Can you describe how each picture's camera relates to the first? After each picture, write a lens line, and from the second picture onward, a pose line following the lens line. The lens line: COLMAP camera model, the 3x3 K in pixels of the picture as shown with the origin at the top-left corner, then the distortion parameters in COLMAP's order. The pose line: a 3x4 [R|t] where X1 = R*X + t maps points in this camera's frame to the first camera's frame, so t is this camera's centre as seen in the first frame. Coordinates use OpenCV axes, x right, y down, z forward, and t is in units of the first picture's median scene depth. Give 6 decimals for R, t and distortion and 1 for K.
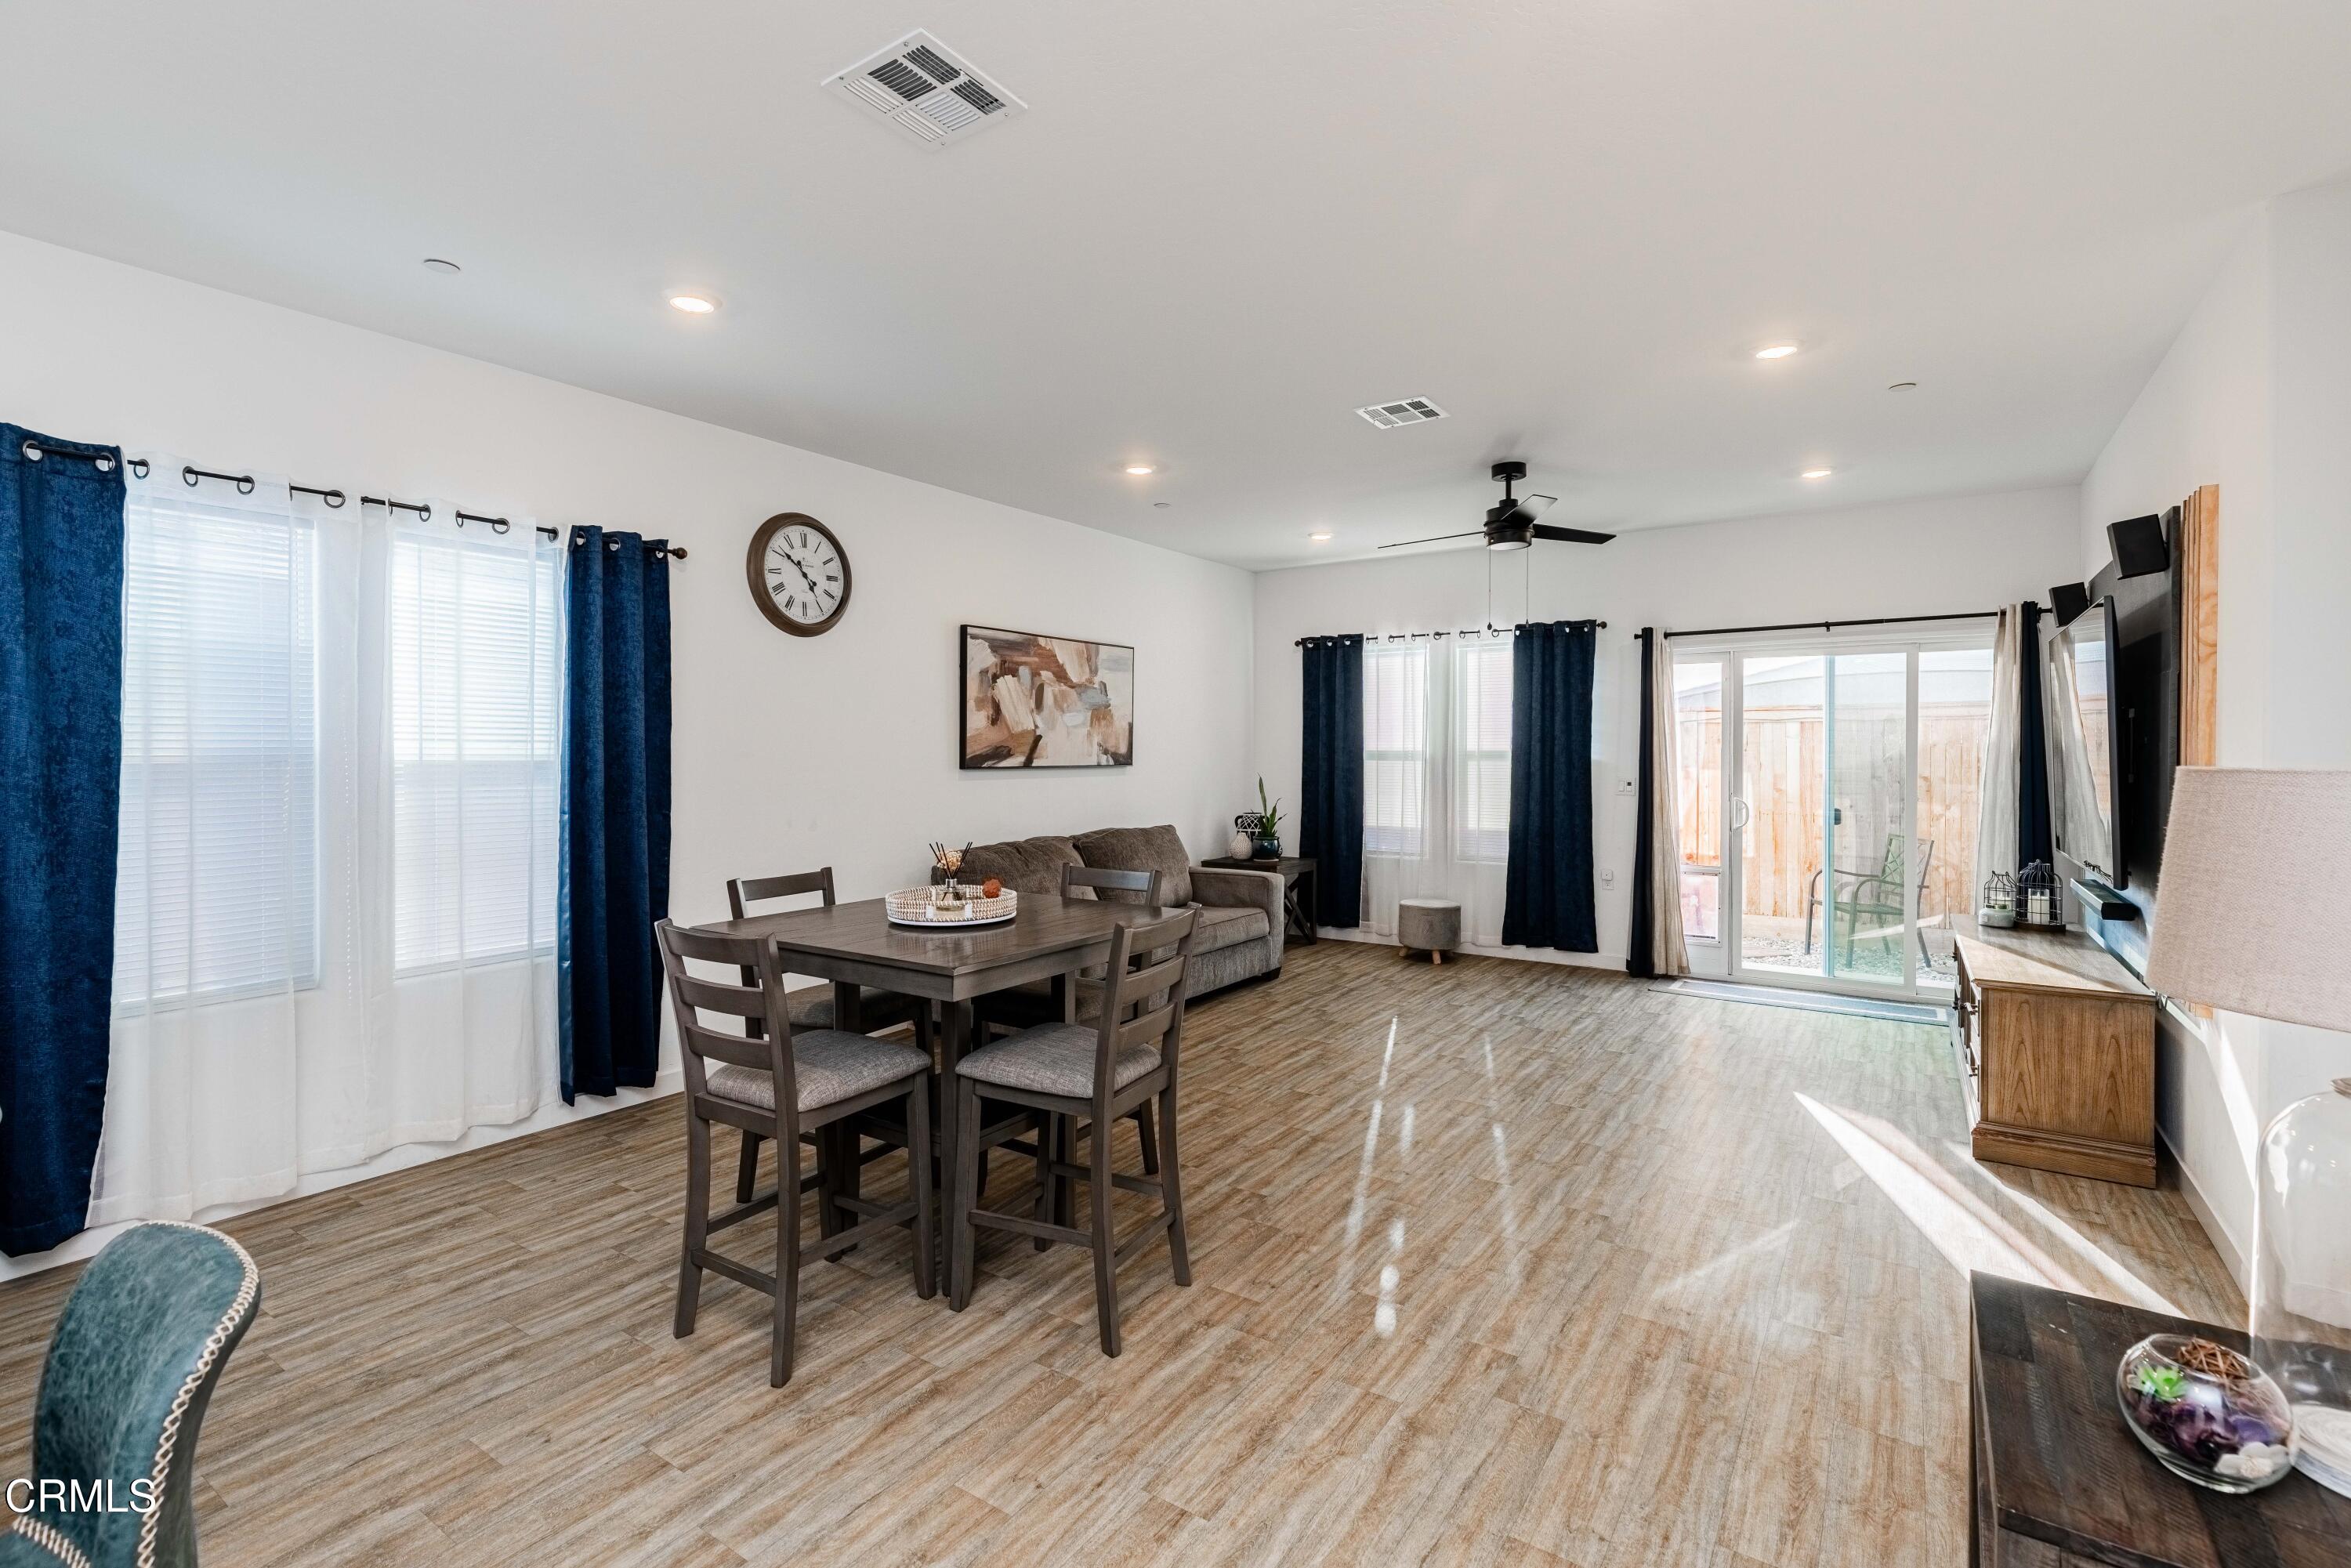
lens RADIAL K [[1081.4, 0, 1173.1], [0, 1081.4, 761.0], [0, 0, 1]] dist [0.010709, -0.002152]
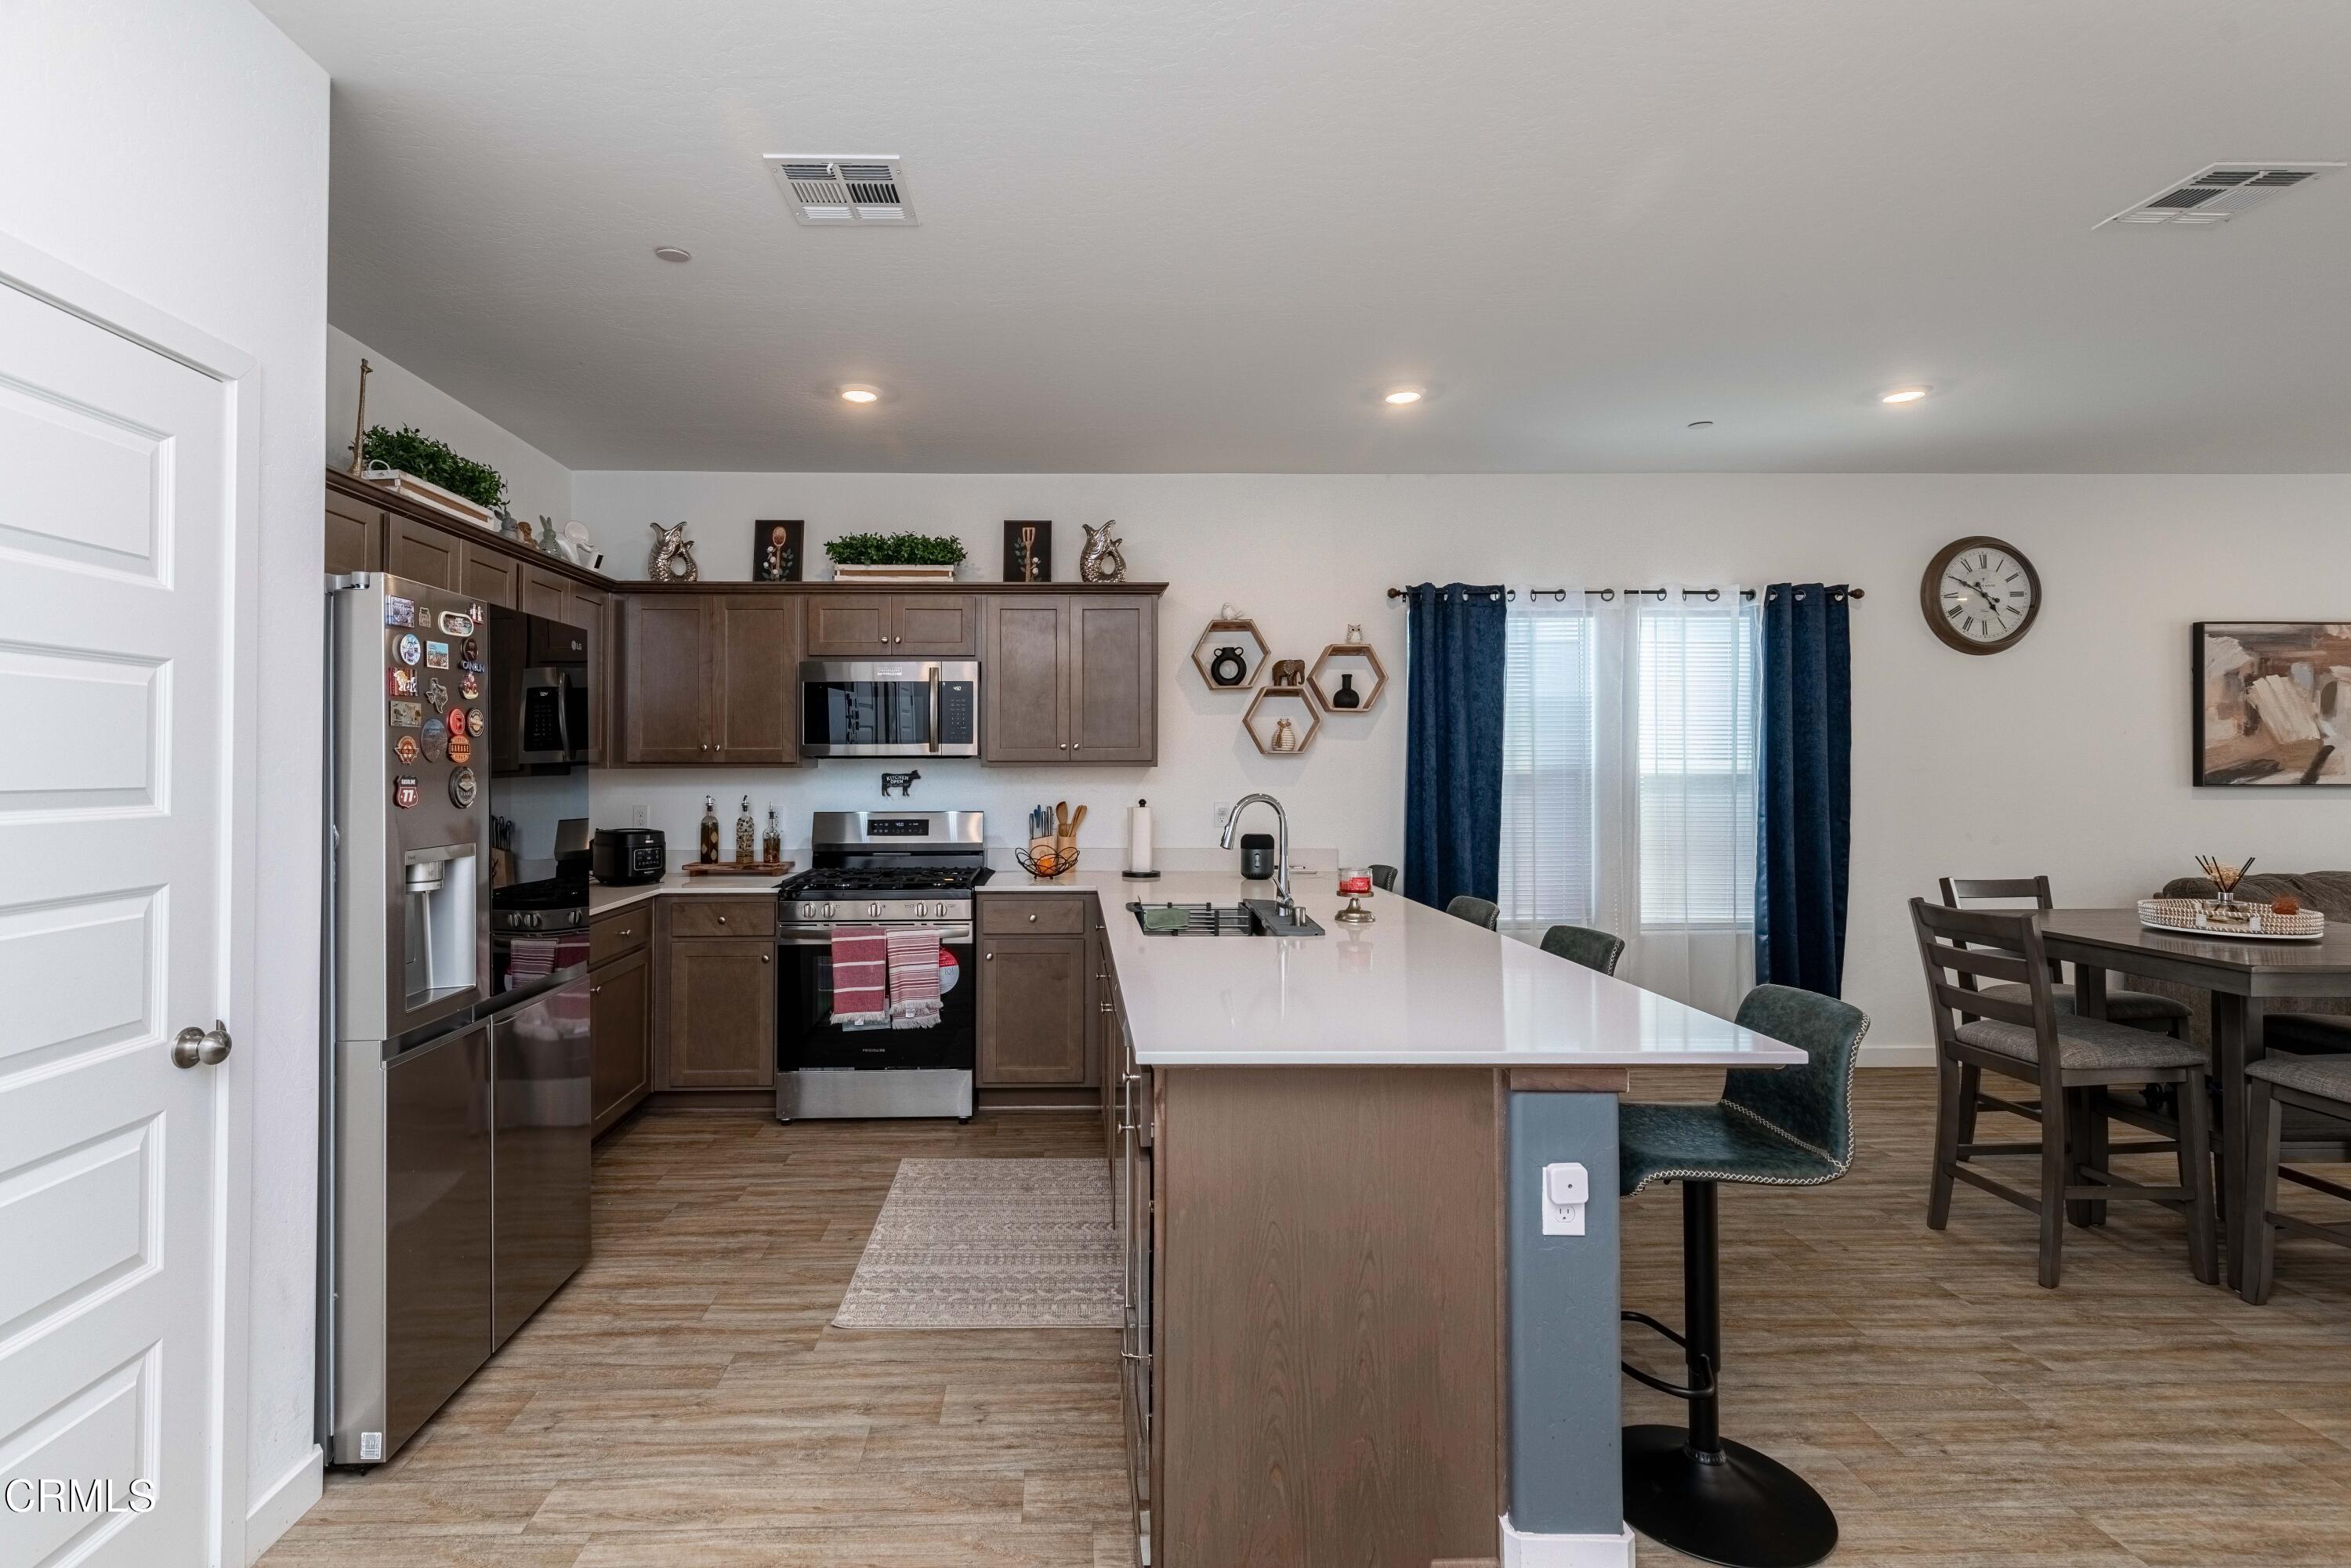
lens RADIAL K [[1081.4, 0, 1082.0], [0, 1081.4, 751.3], [0, 0, 1]] dist [0.010709, -0.002152]
pose [[0.574192, -0.010071, -0.818659, 0.013283], [-0.006356, 0.999839, -0.016757, -0.000411], [0.818696, 0.014825, 0.574036, -0.321532]]
